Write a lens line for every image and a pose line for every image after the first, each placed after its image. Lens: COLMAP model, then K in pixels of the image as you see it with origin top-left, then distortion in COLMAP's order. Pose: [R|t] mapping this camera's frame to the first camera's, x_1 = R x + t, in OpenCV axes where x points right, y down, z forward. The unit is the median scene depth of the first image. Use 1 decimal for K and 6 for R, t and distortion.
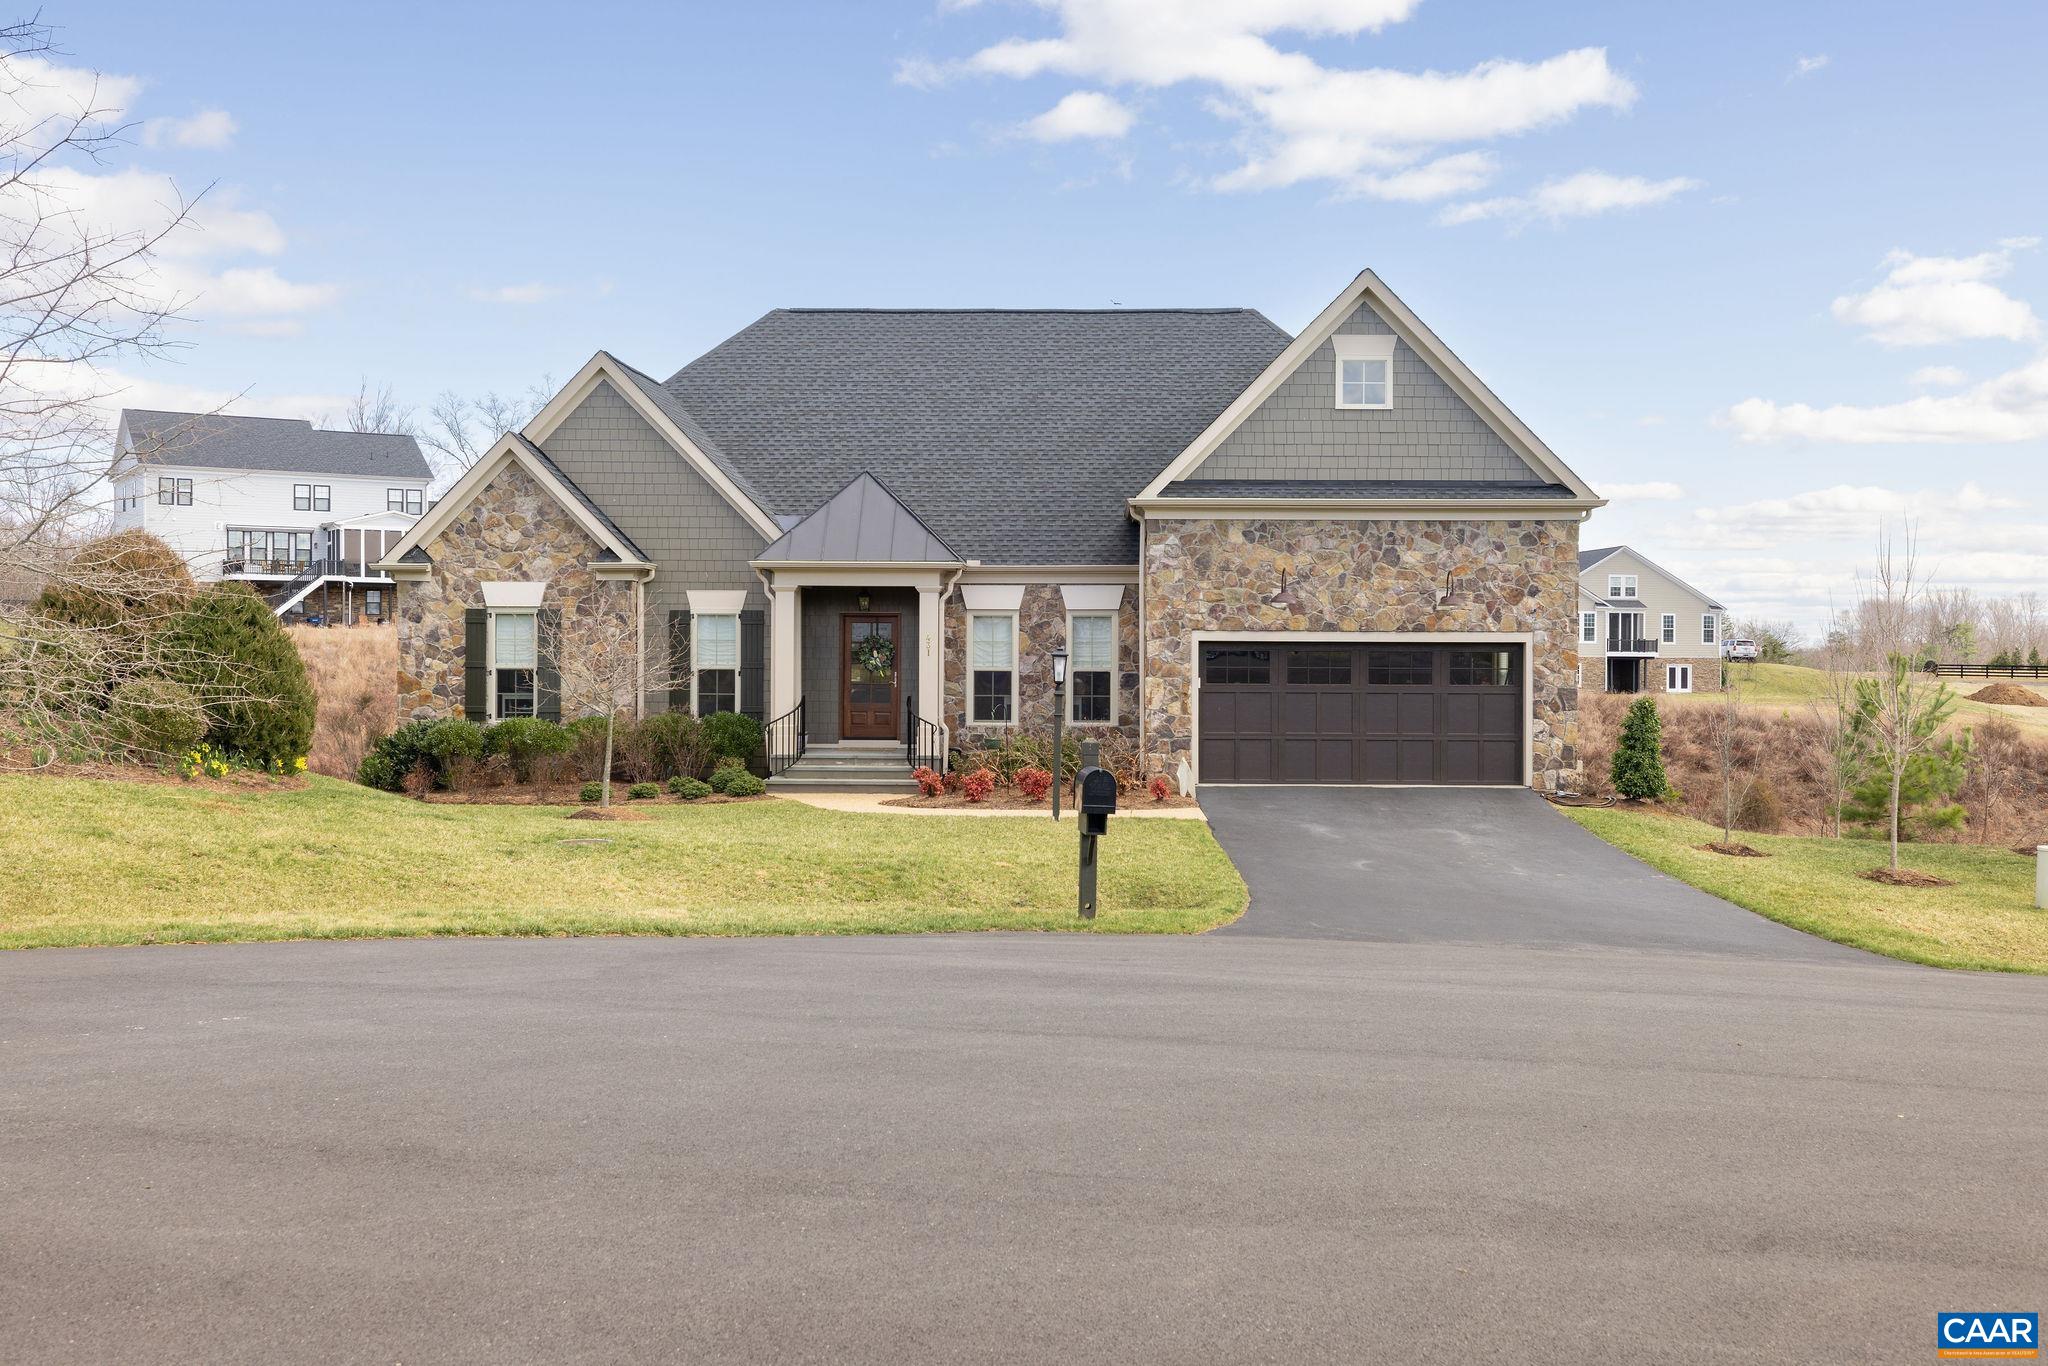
lens RADIAL K [[2042.5, 0, 1026.5], [0, 2042.5, 679.3], [0, 0, 1]] dist [0.046353, 0.000000]
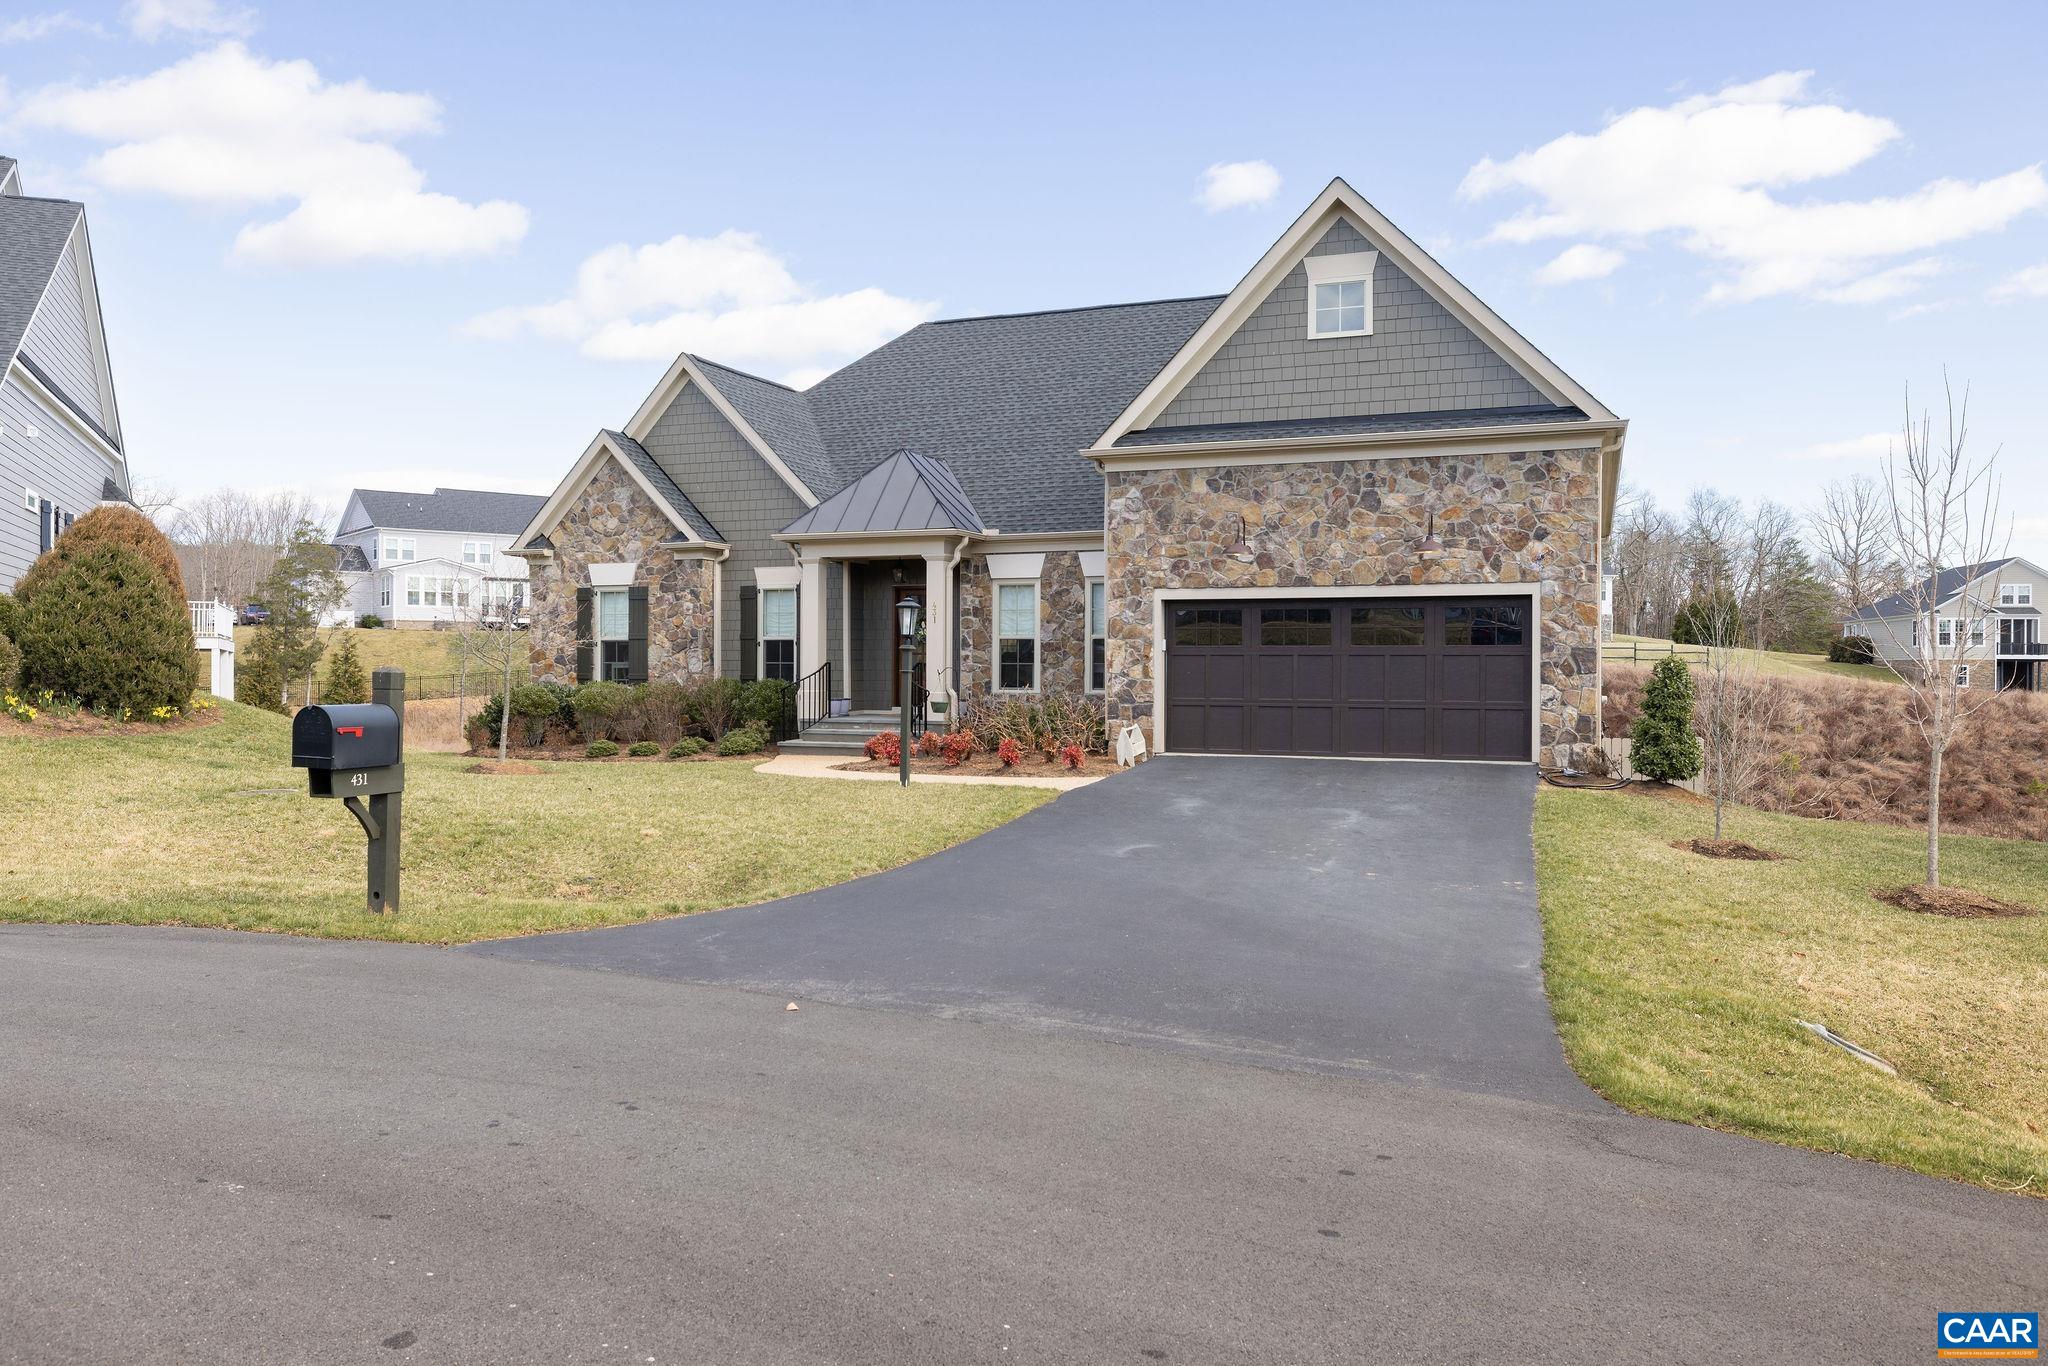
lens RADIAL K [[1429.6, 0, 1016.4], [0, 1429.6, 678.4], [0, 0, 1]] dist [0.010645, -0.005947]
pose [[0.940034, 0.000199, -0.341080, 0.226636], [-0.001363, 0.999994, -0.003175, 0.017847], [0.341077, 0.003450, 0.940029, 0.336564]]
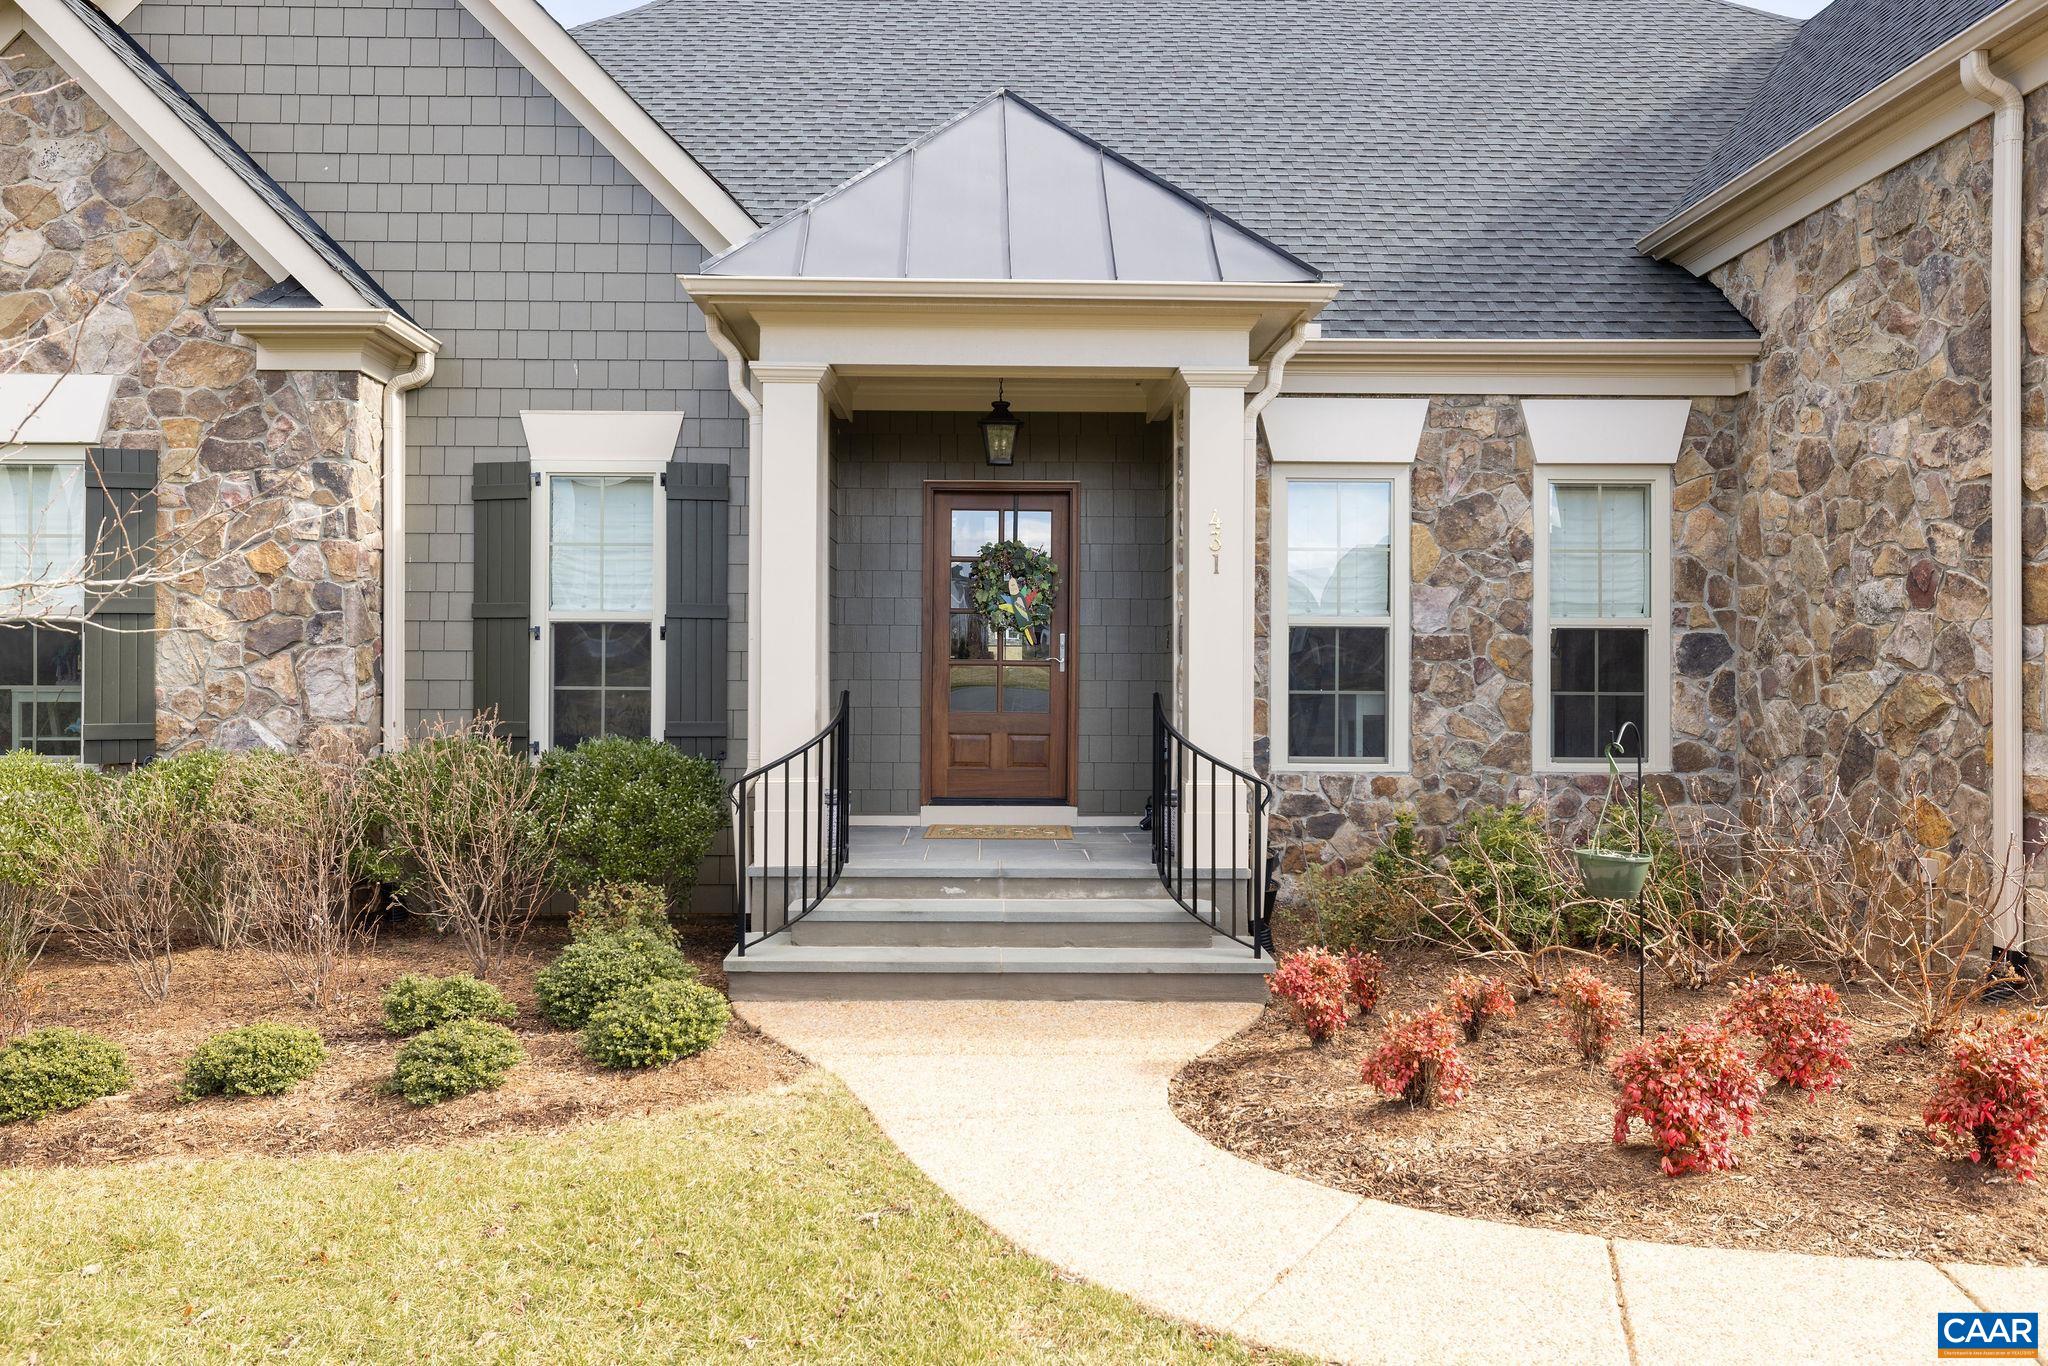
lens RADIAL K [[1429.6, 0, 982.9], [0, 1429.6, 668.7], [0, 0, 1]] dist [0.010645, -0.005947]
pose [[0.999114, -0.000260, 0.042085, -0.094111], [0.000861, 0.999898, -0.014273, 0.007394], [-0.042077, 0.014297, 0.999012, 0.744634]]
